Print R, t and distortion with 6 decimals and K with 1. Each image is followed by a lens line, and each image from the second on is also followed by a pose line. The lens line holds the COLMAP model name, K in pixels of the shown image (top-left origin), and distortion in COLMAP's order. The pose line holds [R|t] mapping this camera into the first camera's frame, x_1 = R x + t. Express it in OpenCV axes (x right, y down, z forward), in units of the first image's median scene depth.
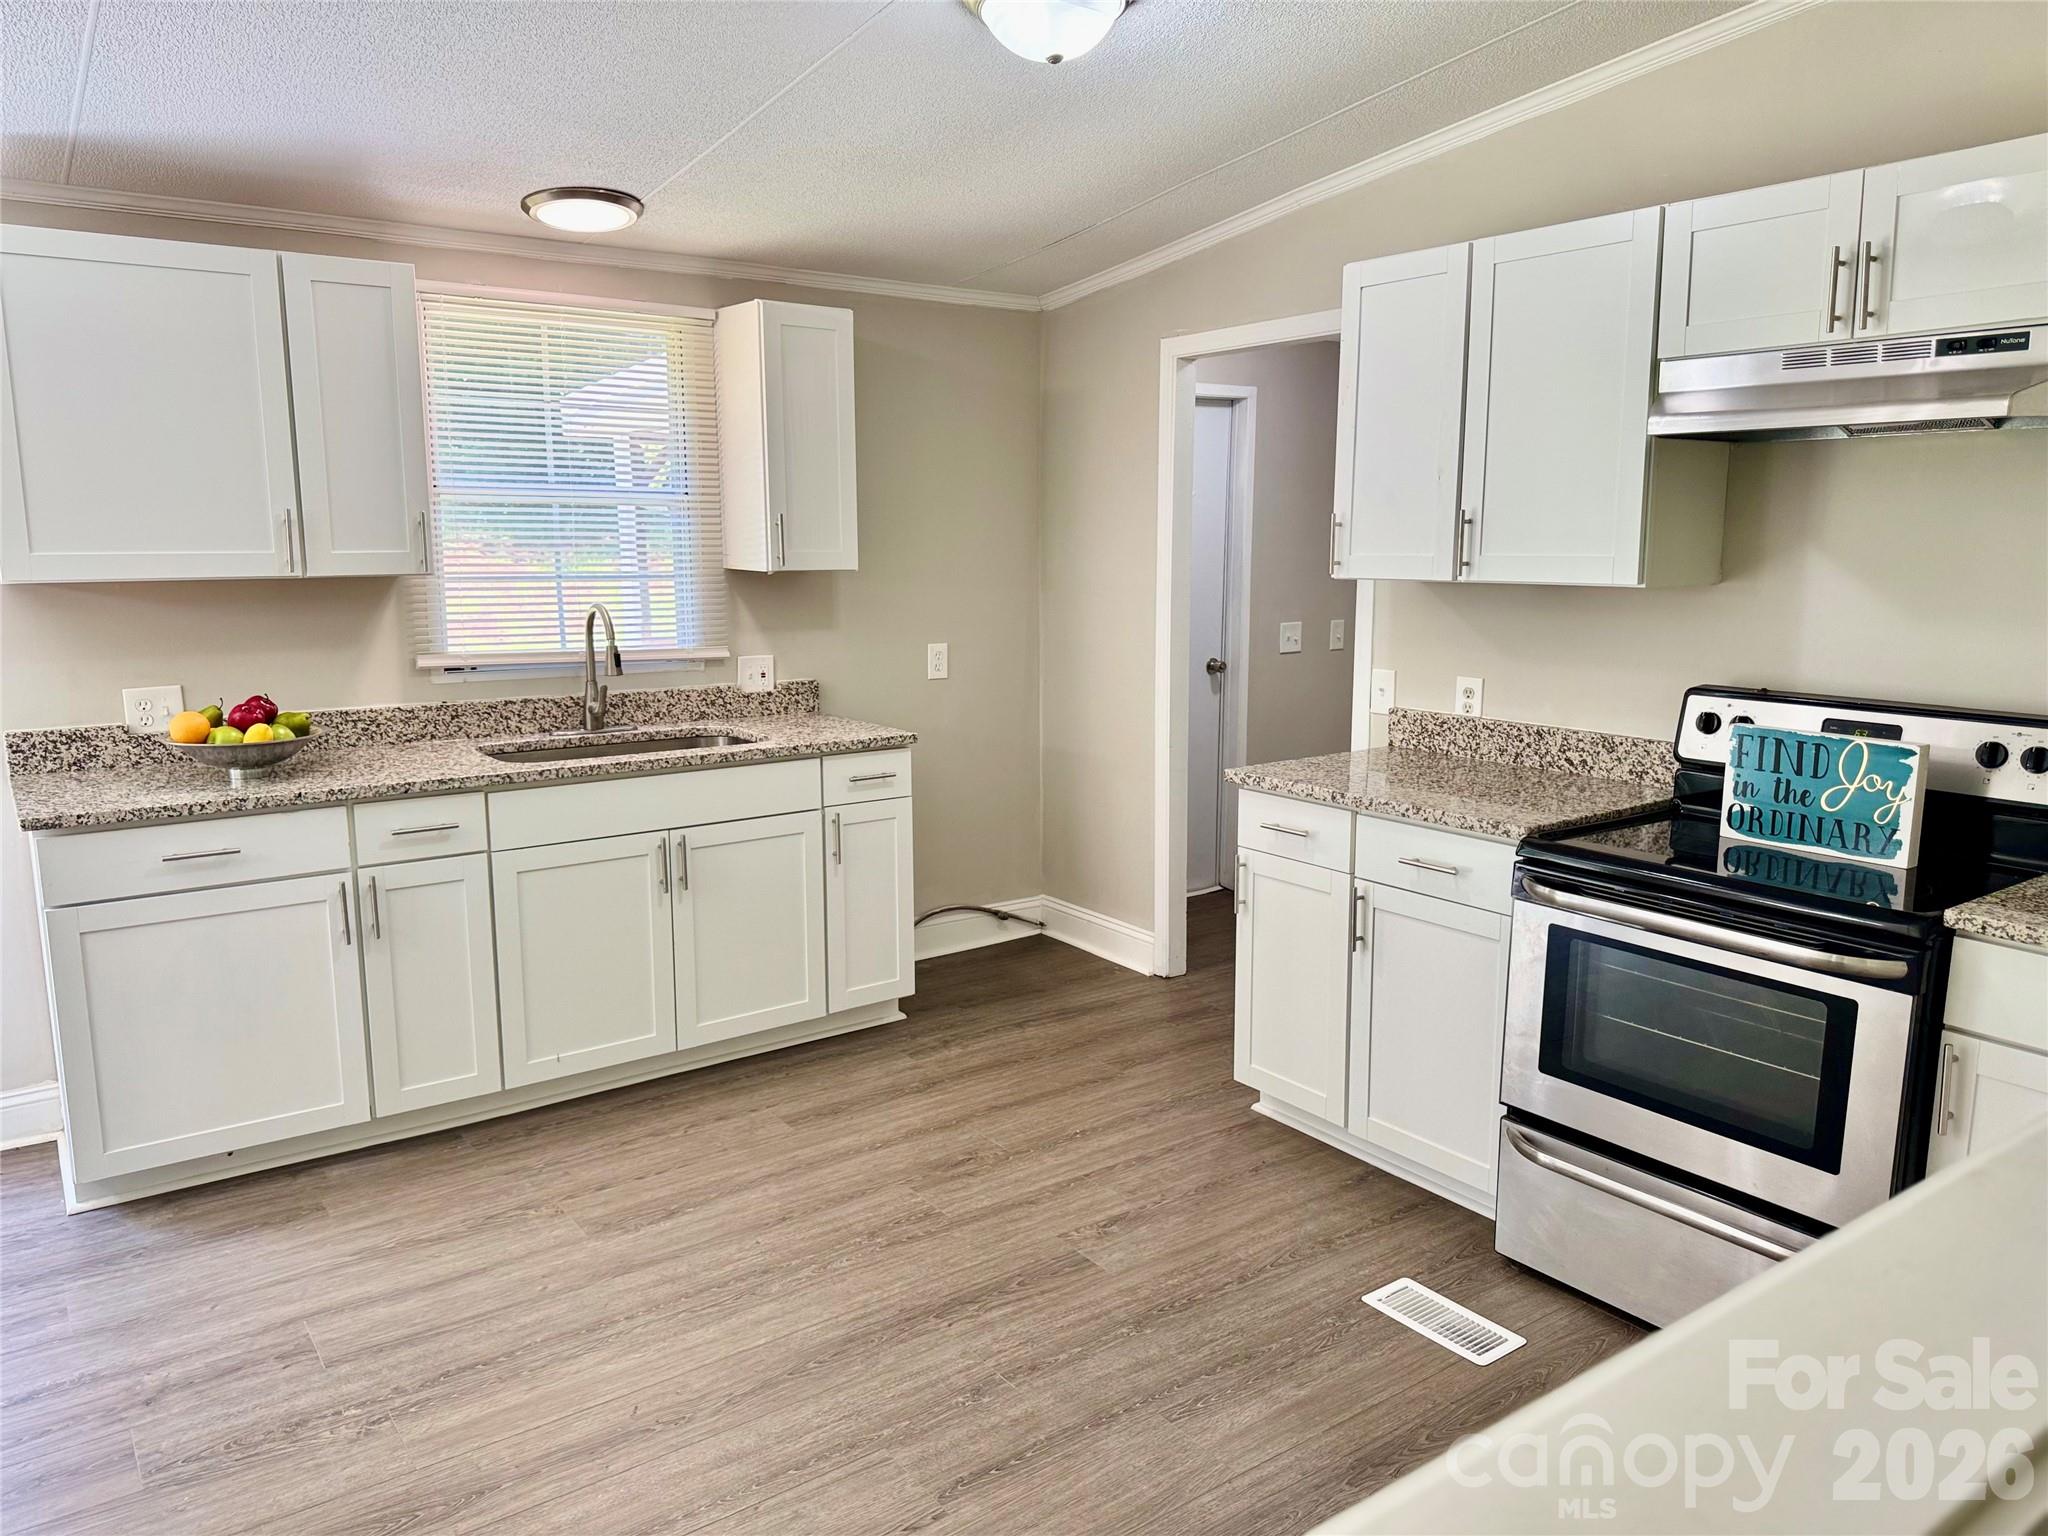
lens RADIAL K [[1417.5, 0, 1024.0], [0, 1417.5, 768.0], [0, 0, 1]] dist [0.041190, -0.075166]
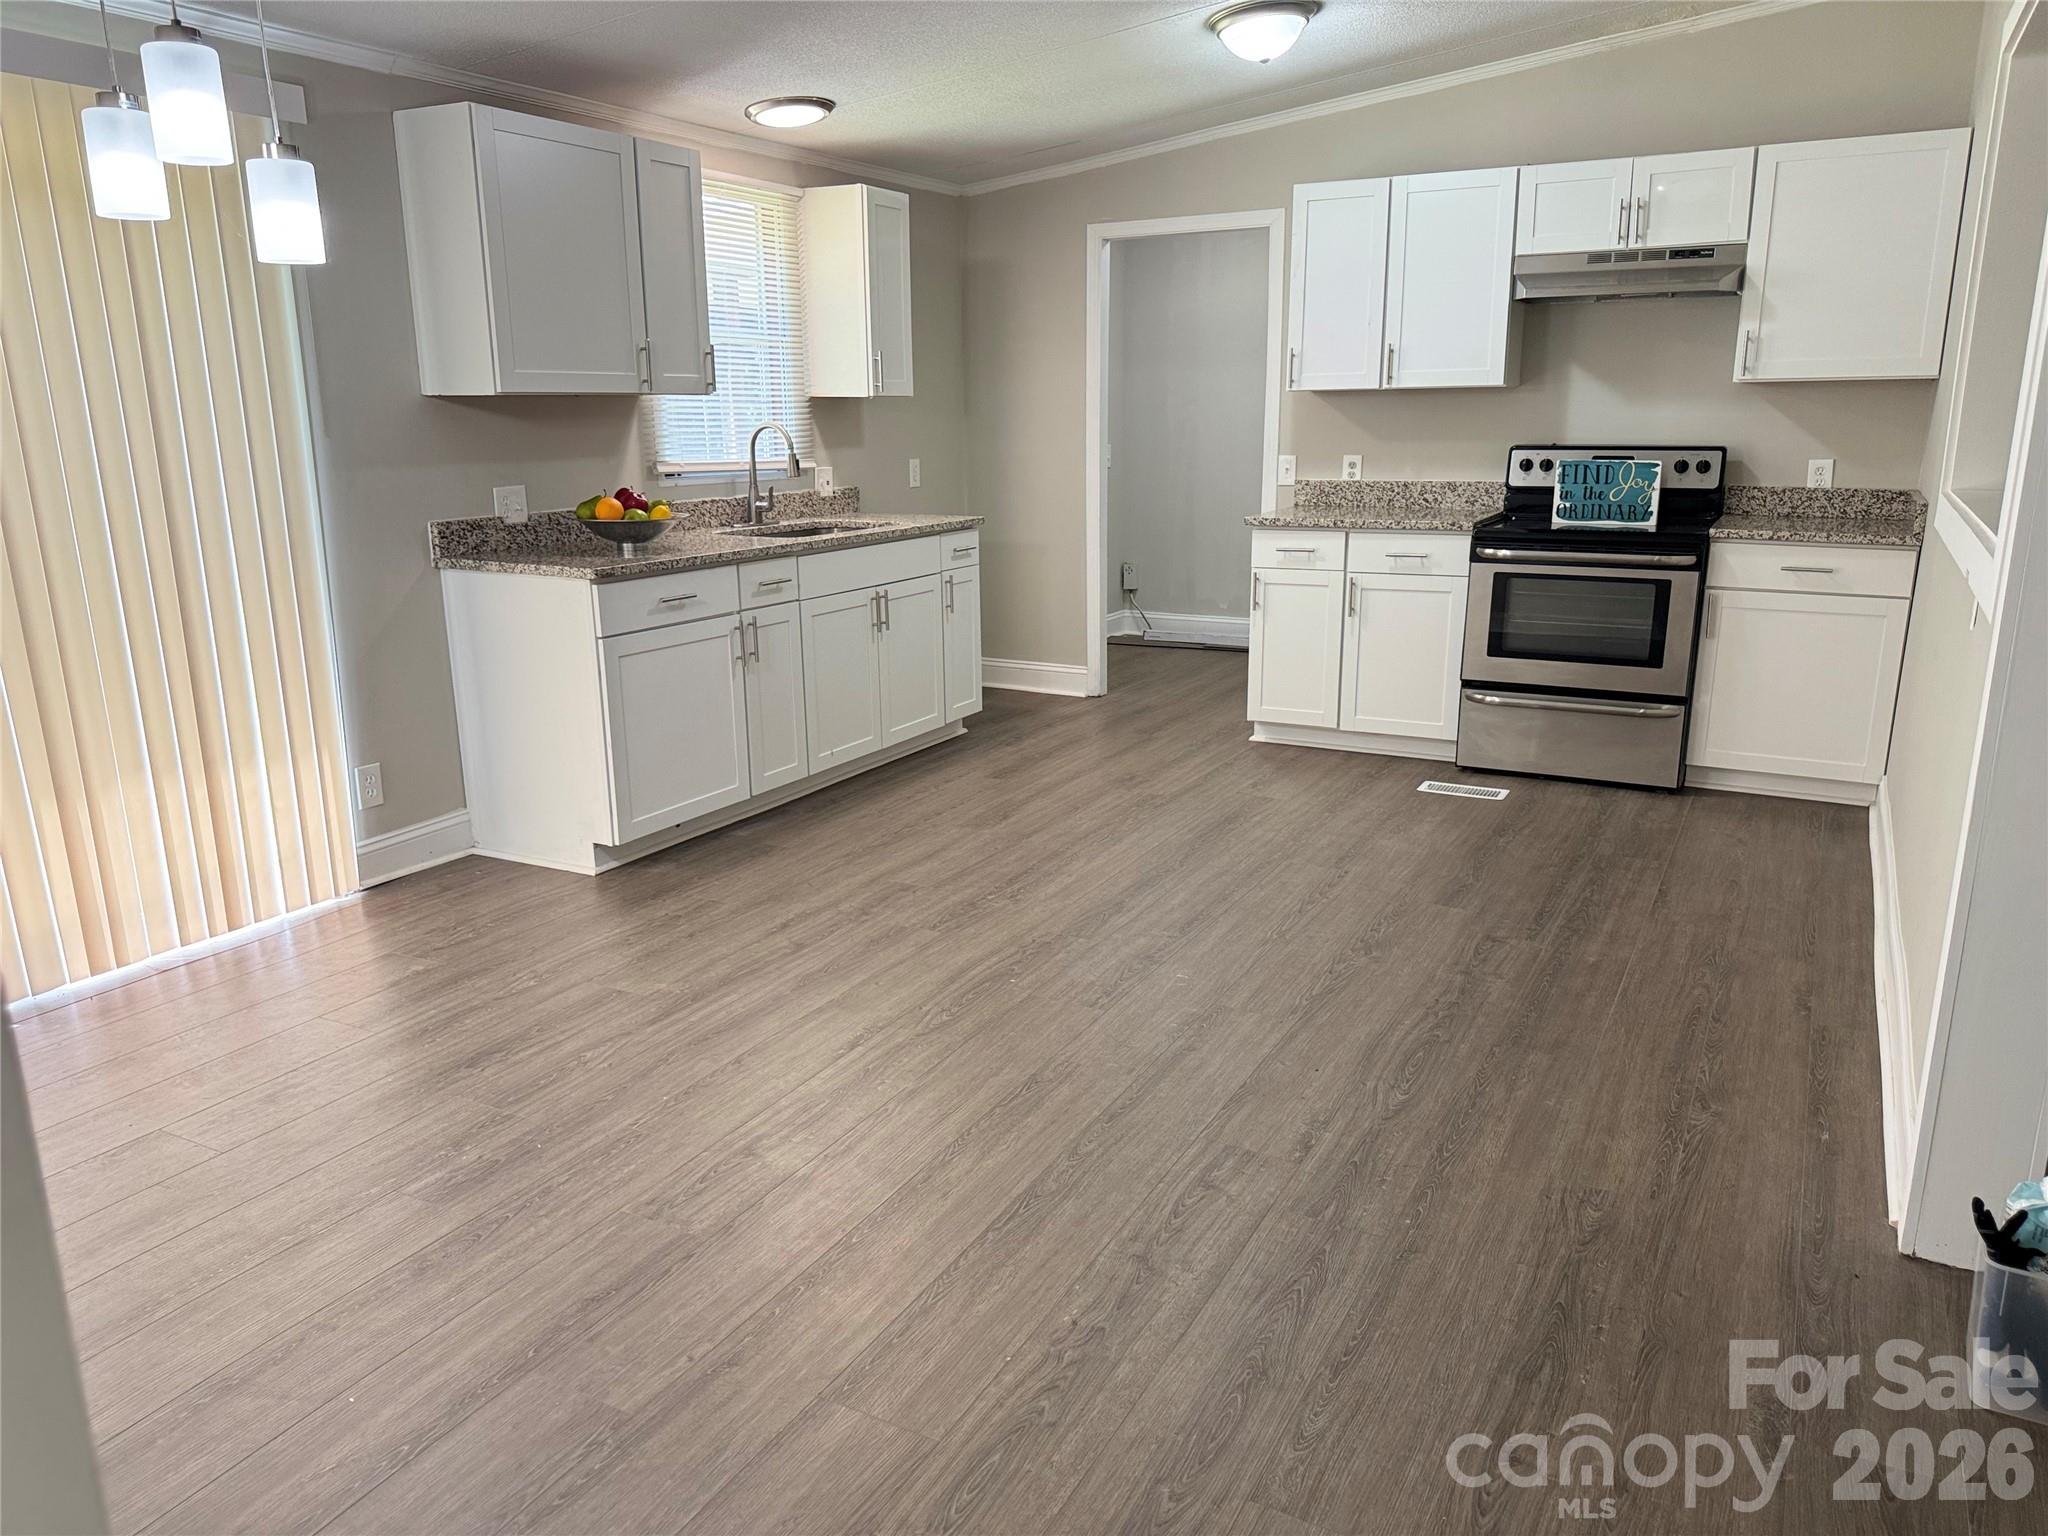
lens RADIAL K [[1443.0, 0, 1001.9], [0, 1443.0, 769.2], [0, 0, 1]] dist [0.123790, -0.231763]
pose [[0.908150, -0.111711, 0.403466, -0.876709], [0.080207, 0.992316, 0.094214, 0.117889], [-0.410890, -0.053200, 0.910131, -0.406392]]
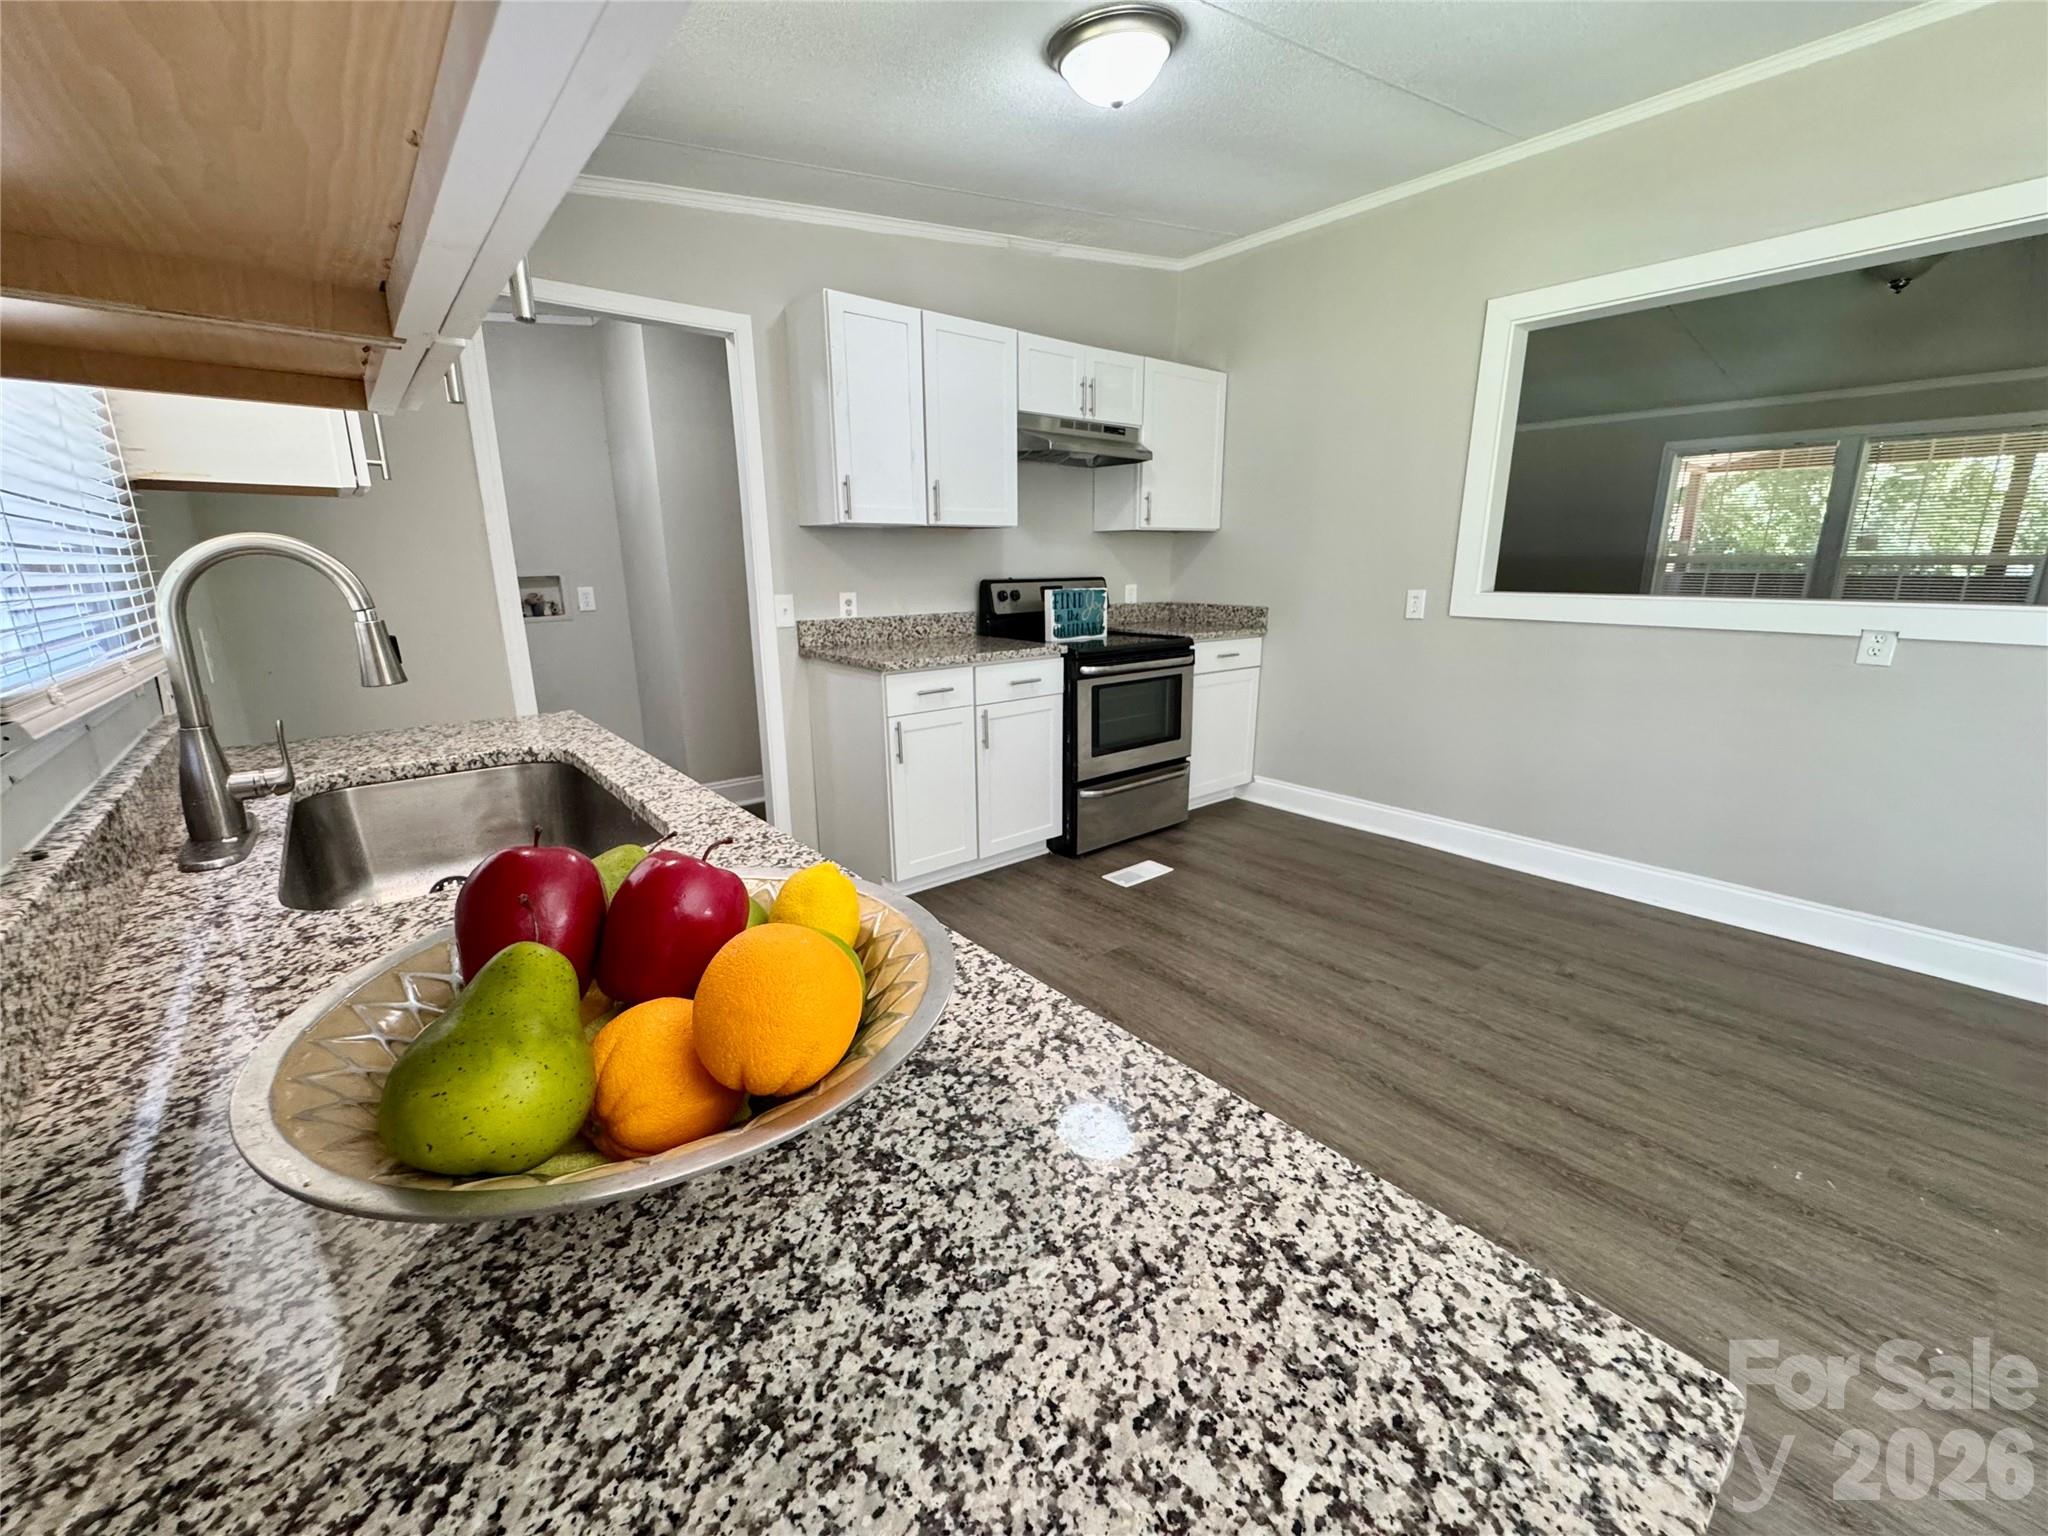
lens RADIAL K [[823.4, 0, 1026.9], [0, 823.4, 761.3], [0, 0, 1]] dist [-0.000648, -0.000055]
pose [[-0.075212, -0.239066, 0.968086, -0.737403], [0.171122, 0.953339, 0.248720, -0.092714], [-0.982375, 0.184368, -0.030793, 1.026085]]
